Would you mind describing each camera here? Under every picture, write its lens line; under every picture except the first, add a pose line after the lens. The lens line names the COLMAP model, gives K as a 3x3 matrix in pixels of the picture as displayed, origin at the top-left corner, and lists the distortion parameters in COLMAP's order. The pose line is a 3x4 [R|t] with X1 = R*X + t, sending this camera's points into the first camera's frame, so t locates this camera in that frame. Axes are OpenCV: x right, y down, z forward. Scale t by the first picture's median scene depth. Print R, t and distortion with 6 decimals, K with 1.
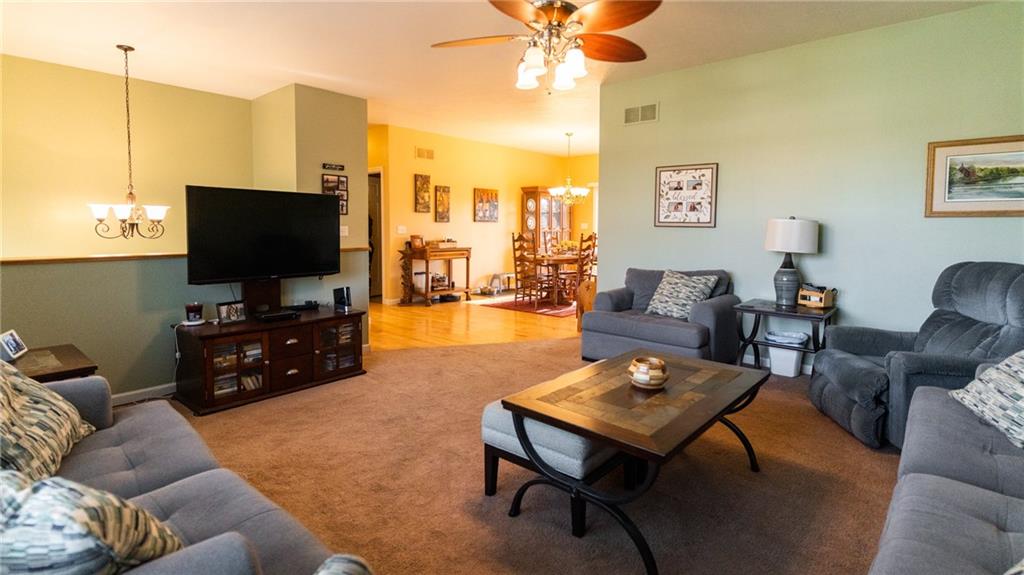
lens RADIAL K [[488.1, 0, 504.3], [0, 488.1, 282.4], [0, 0, 1]] dist [-0.005820, -0.000140]
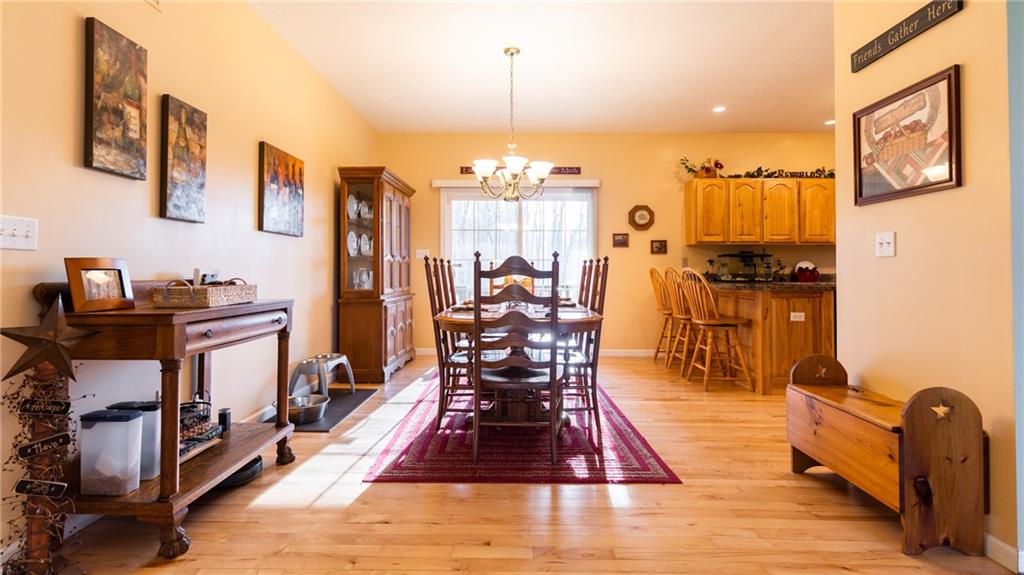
lens RADIAL K [[488.1, 0, 504.5], [0, 488.1, 267.4], [0, 0, 1]] dist [-0.005820, -0.000140]
pose [[0.767662, 0.004390, 0.640840, -0.173390], [0.070814, 0.993272, -0.091633, -0.053668], [-0.636931, 0.115724, 0.762186, 0.666080]]
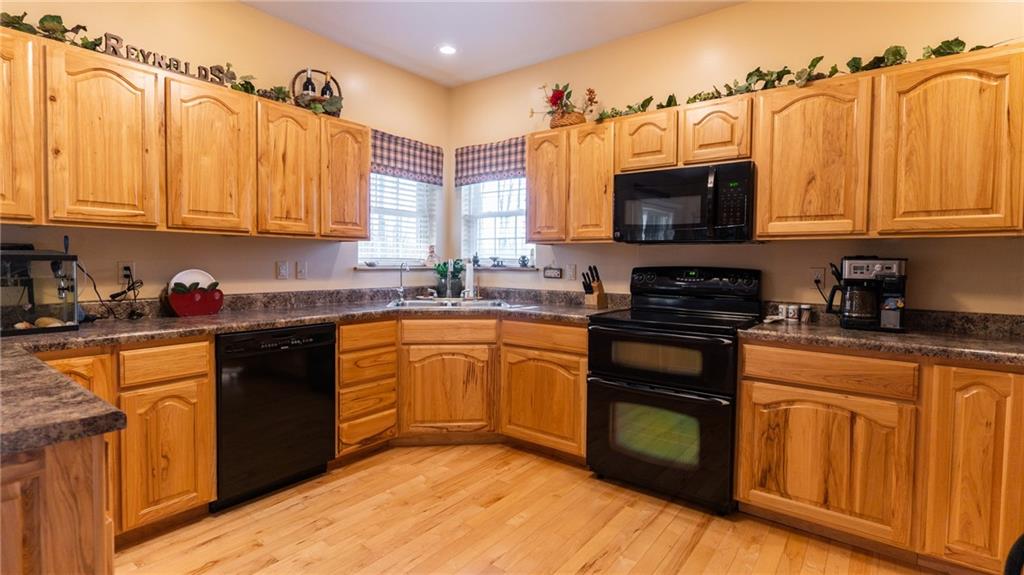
lens RADIAL K [[488.1, 0, 500.4], [0, 488.1, 275.4], [0, 0, 1]] dist [-0.005820, -0.000140]
pose [[-0.055918, -0.038604, 0.997689, 0.296444], [0.096717, 0.994343, 0.043895, -0.087716], [-0.993740, 0.098948, -0.051868, 0.744879]]
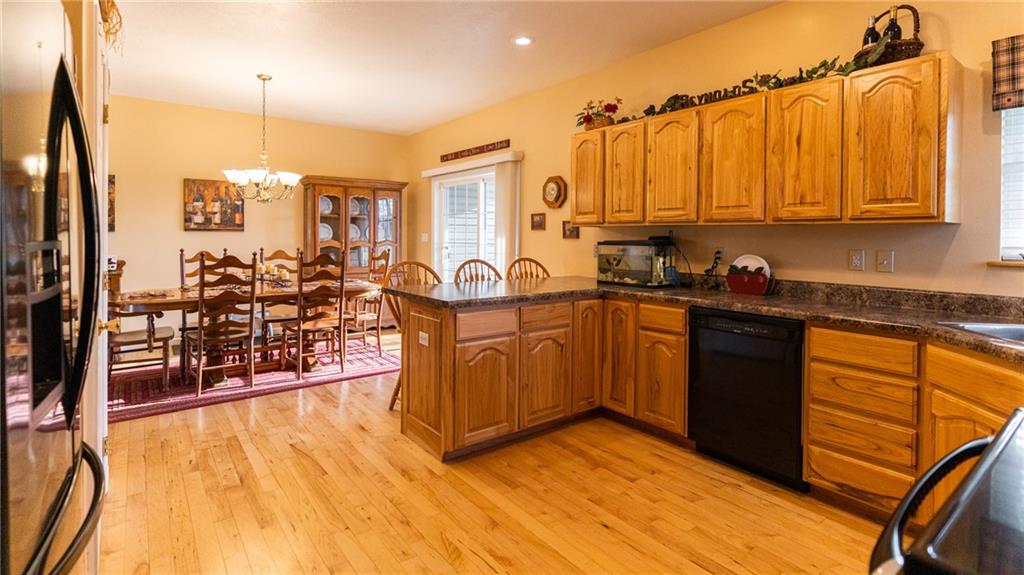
lens RADIAL K [[488.1, 0, 529.7], [0, 488.1, 239.2], [0, 0, 1]] dist [-0.005820, -0.000140]
pose [[0.984143, 0.000210, -0.177376, 0.530633], [-0.018303, 0.994782, -0.100373, -0.067914], [0.176429, 0.102028, 0.979011, 0.525451]]
